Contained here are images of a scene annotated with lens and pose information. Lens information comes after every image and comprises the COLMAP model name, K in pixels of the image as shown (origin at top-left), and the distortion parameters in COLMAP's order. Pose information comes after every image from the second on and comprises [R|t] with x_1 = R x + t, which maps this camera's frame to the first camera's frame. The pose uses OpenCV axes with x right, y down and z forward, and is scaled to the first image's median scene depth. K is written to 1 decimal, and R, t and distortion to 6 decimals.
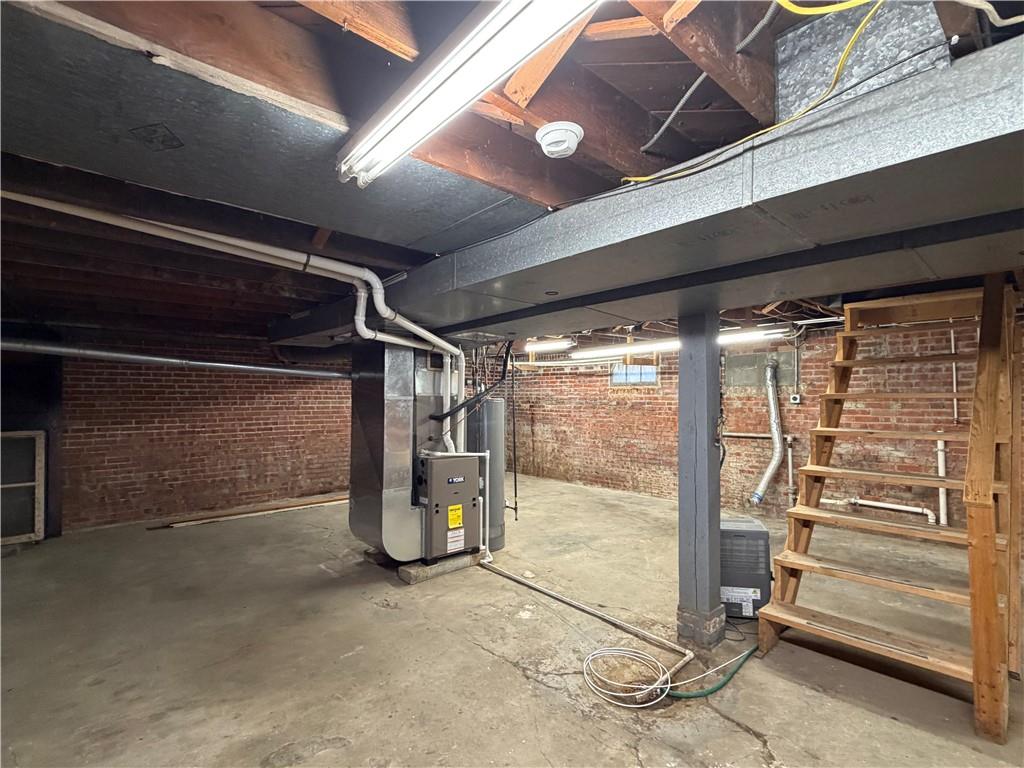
lens RADIAL K [[478.9, 0, 513.1], [0, 478.9, 388.9], [0, 0, 1]] dist [-0.000675, -0.000168]
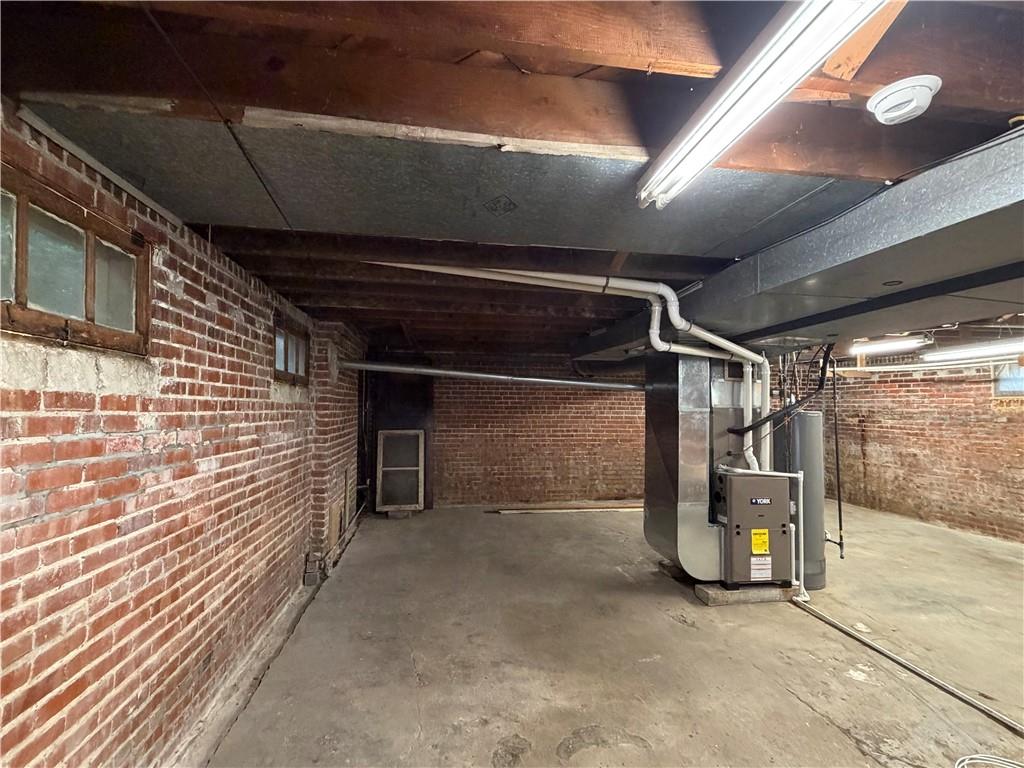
lens RADIAL K [[478.9, 0, 513.1], [0, 478.9, 388.9], [0, 0, 1]] dist [-0.000675, -0.000168]
pose [[0.831839, -0.013315, -0.554857, -0.003403], [0.001064, 0.999749, -0.022395, -0.001974], [0.555016, 0.018039, 0.831644, -0.015446]]
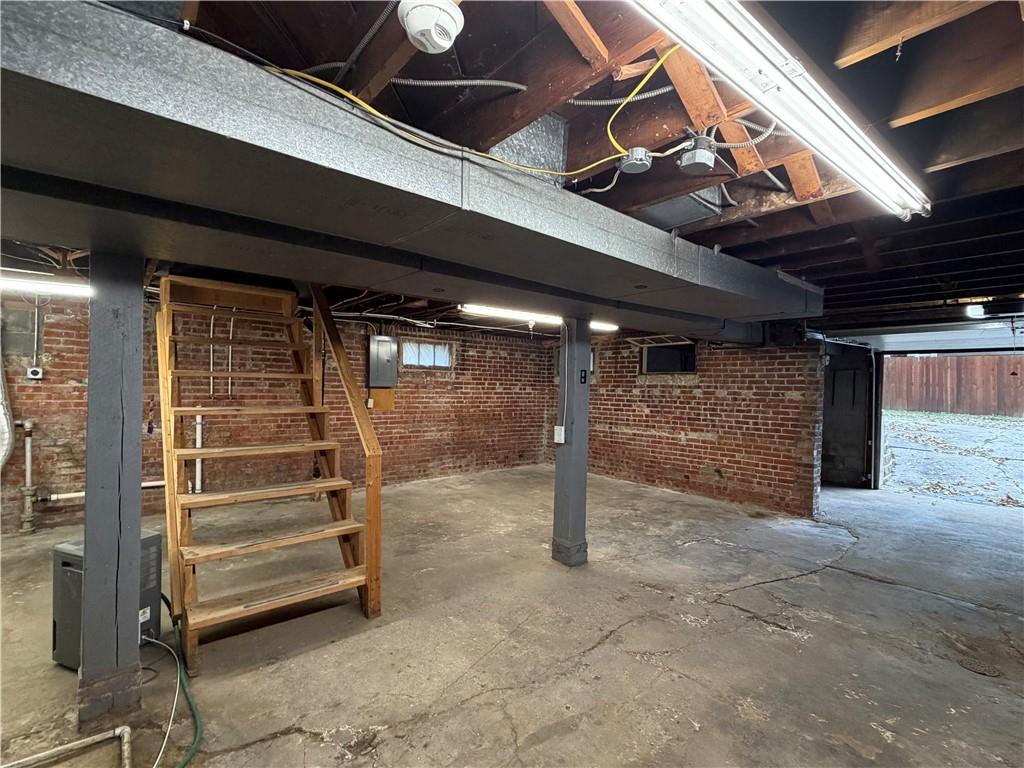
lens RADIAL K [[478.9, 0, 513.1], [0, 478.9, 388.9], [0, 0, 1]] dist [-0.000675, -0.000168]
pose [[0.046237, -0.007391, 0.998903, -0.199226], [-0.043937, 0.998990, 0.009426, 0.006813], [-0.997964, -0.044325, 0.045865, 0.258599]]
